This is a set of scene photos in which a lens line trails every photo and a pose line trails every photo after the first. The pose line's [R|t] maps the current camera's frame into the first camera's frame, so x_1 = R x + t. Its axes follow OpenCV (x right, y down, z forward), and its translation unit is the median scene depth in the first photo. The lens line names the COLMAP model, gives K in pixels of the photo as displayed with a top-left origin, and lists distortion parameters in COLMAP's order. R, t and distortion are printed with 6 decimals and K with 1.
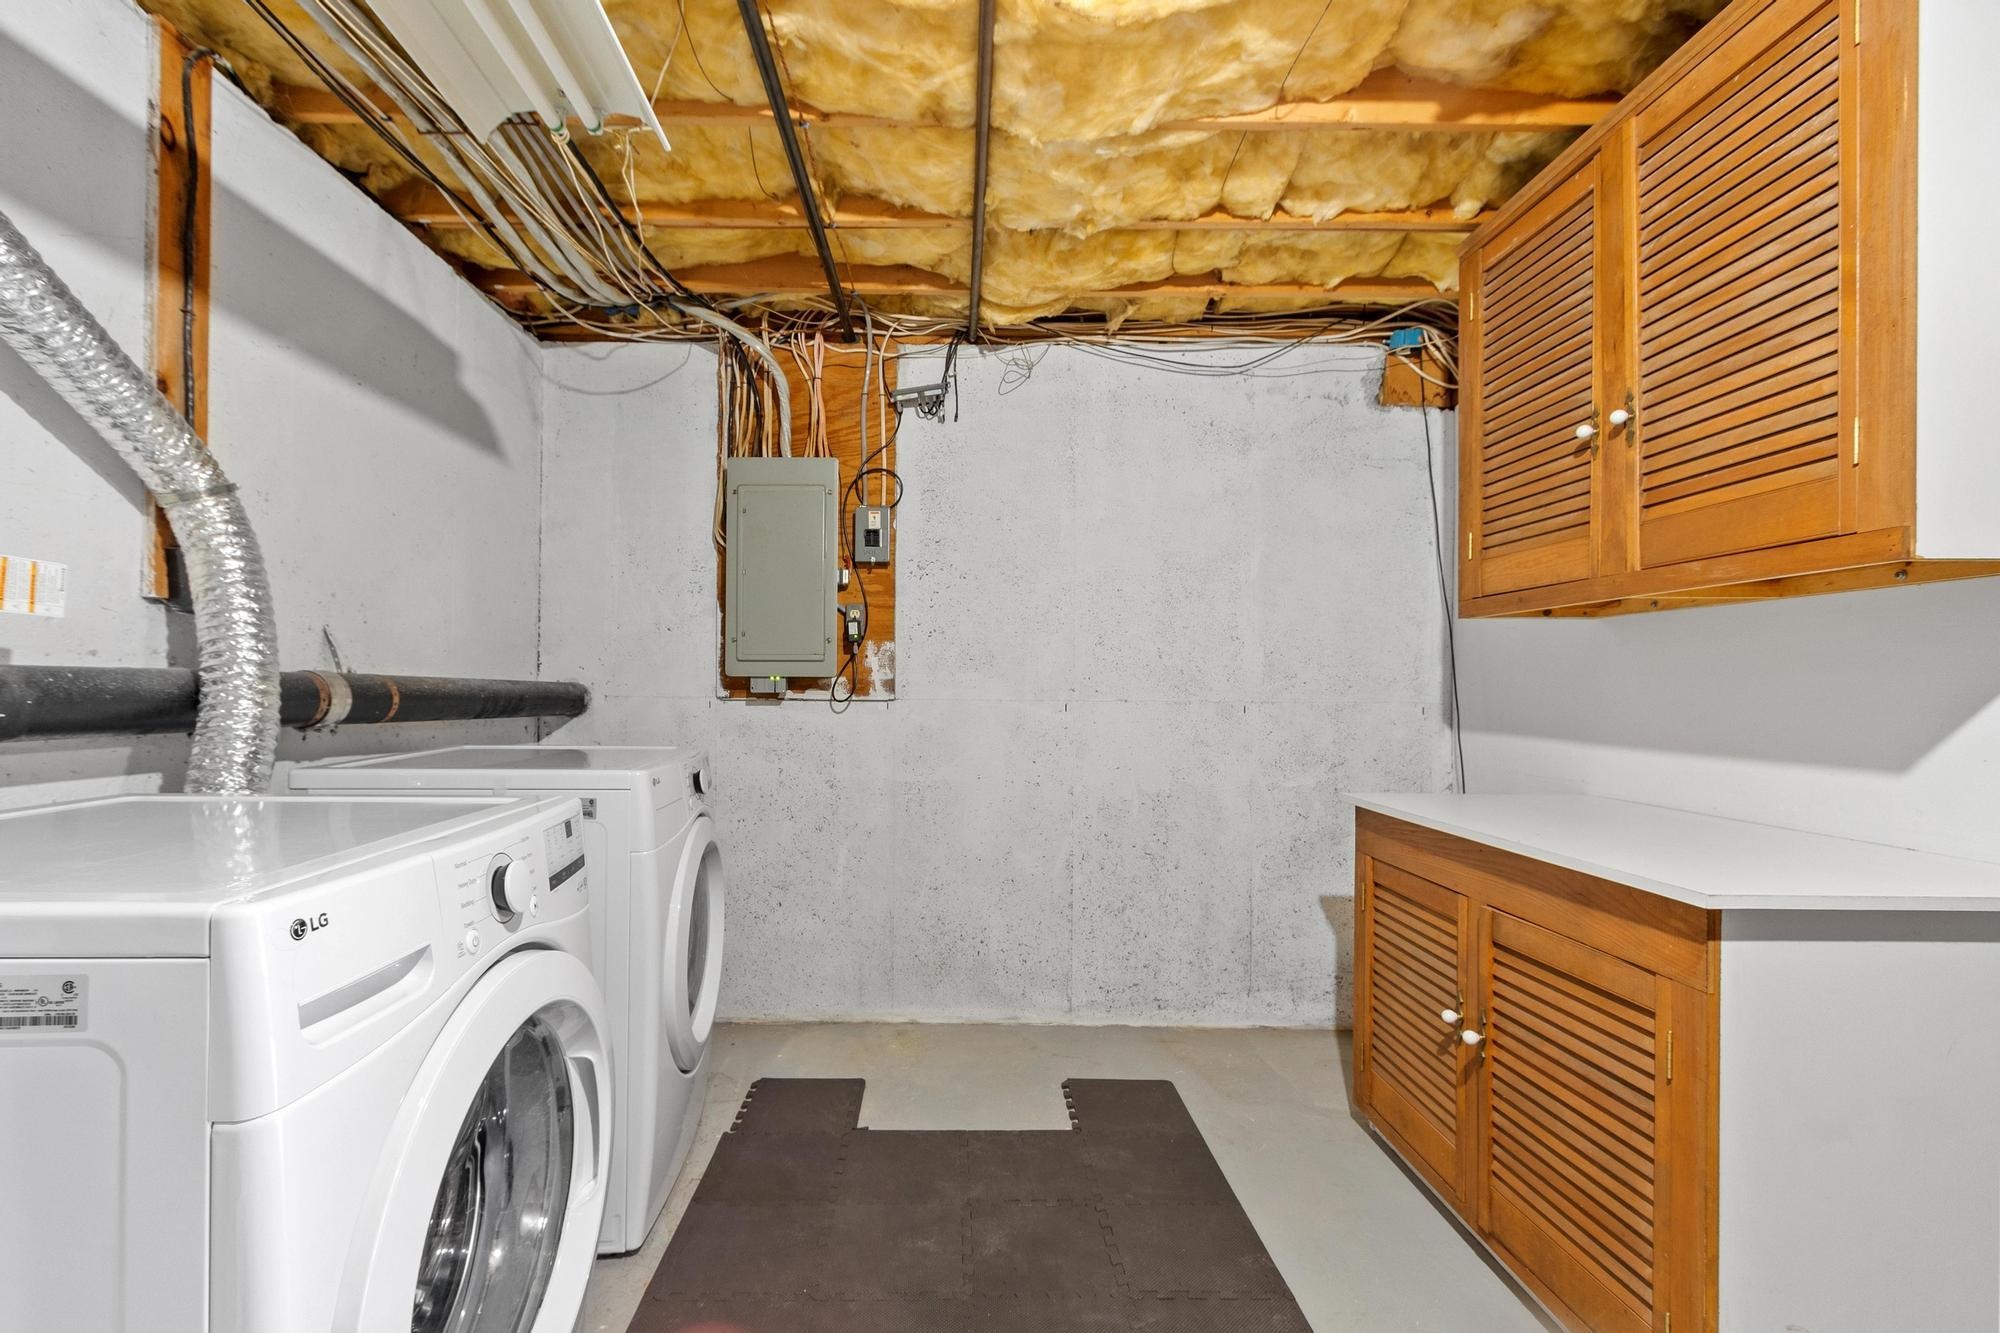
lens RADIAL K [[871.9, 0, 954.0], [0, 871.9, 687.0], [0, 0, 1]] dist [0.000380, -0.000420]
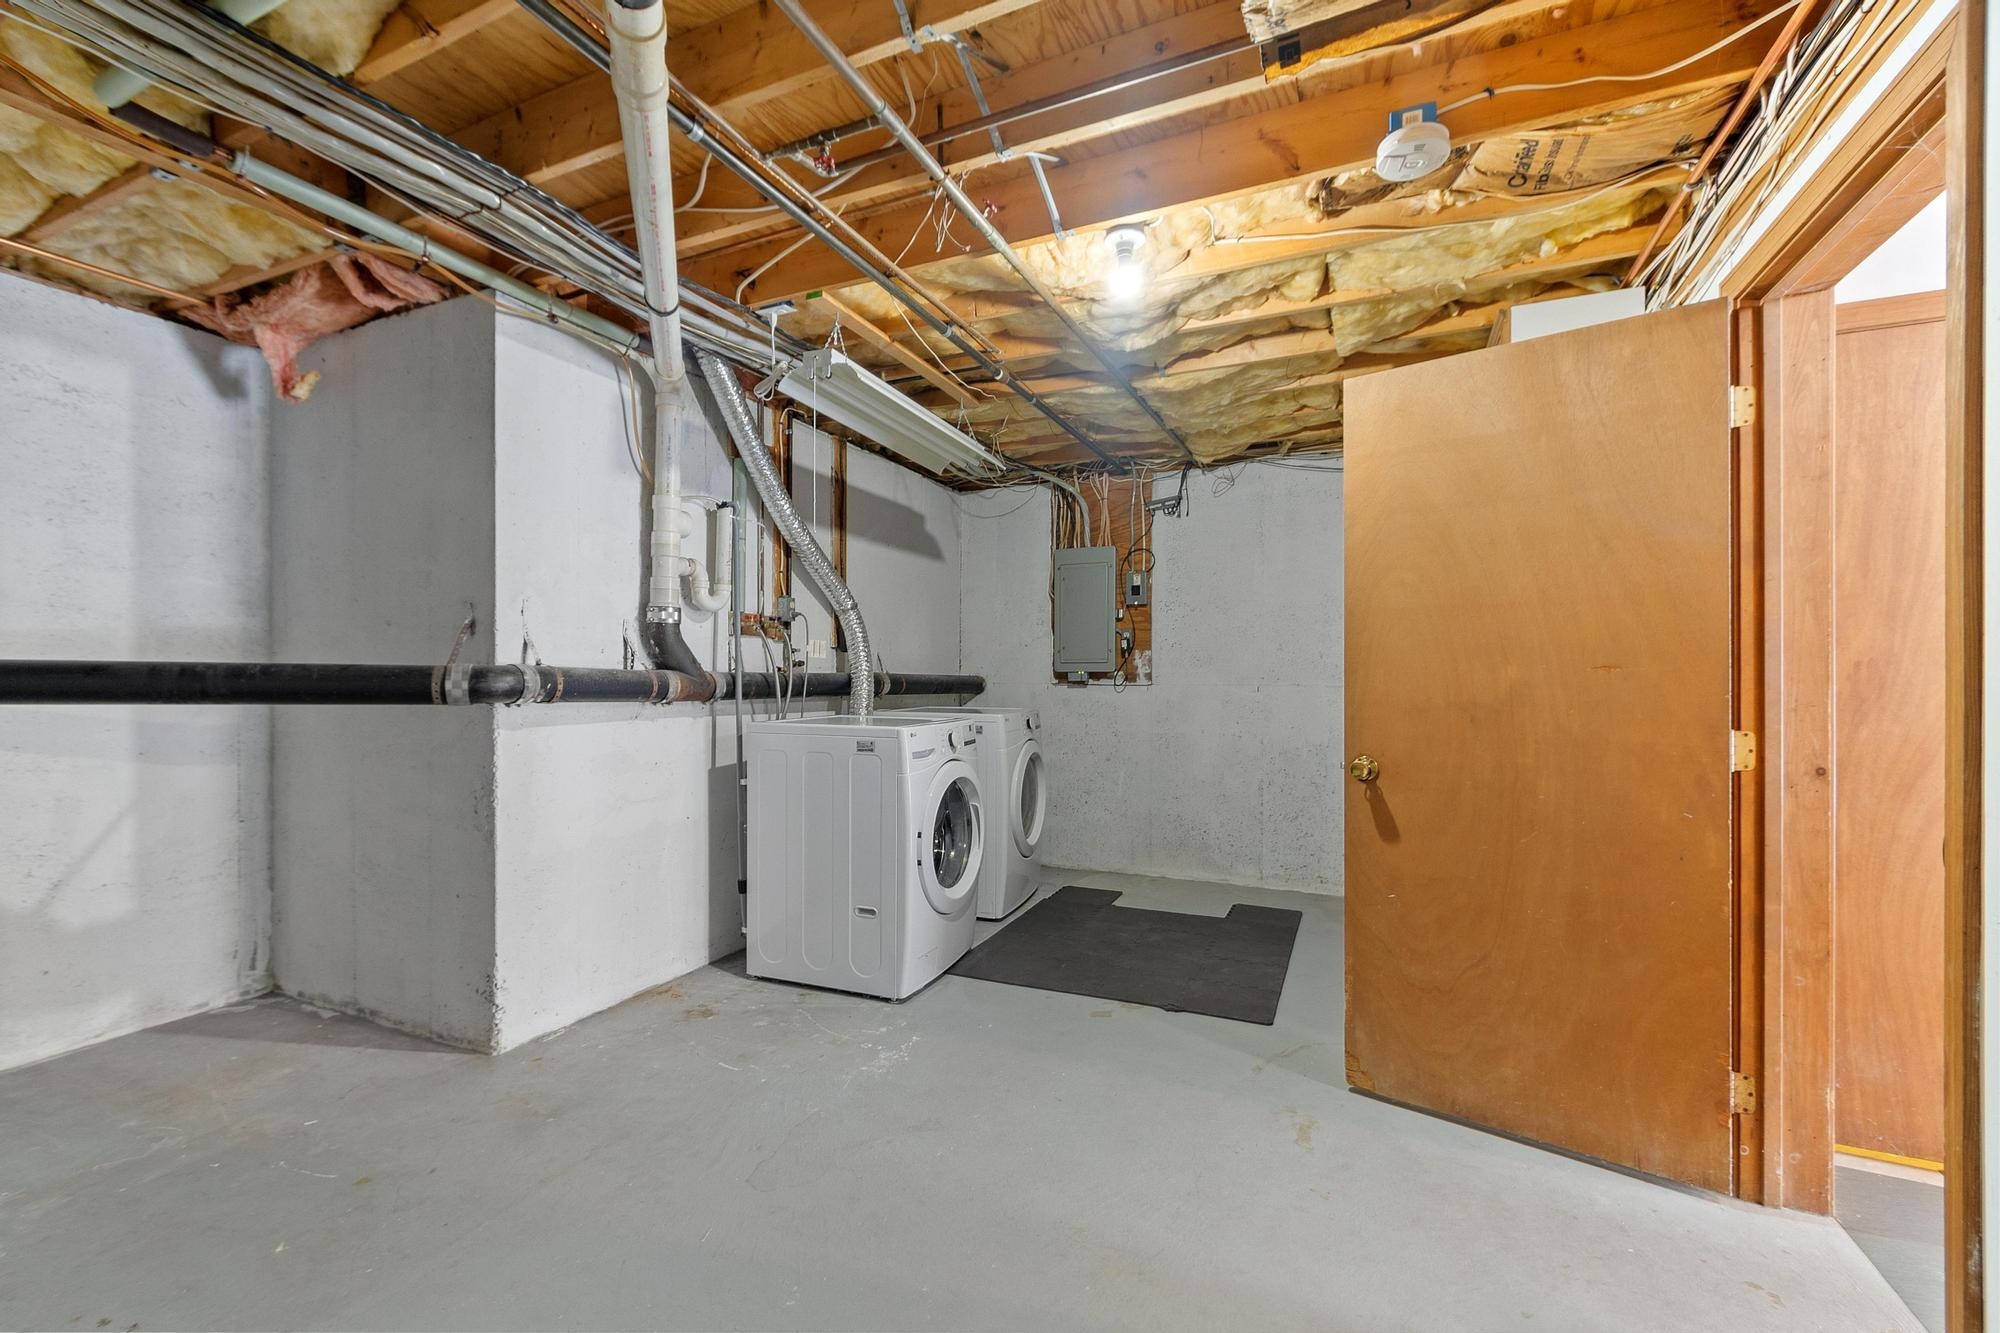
lens RADIAL K [[871.9, 0, 954.0], [0, 871.9, 687.0], [0, 0, 1]] dist [0.000380, -0.000420]
pose [[0.899805, 0.000252, -0.436292, 0.332621], [0.006553, 0.999879, 0.014093, -0.007541], [0.436243, -0.015540, 0.899695, -0.701276]]
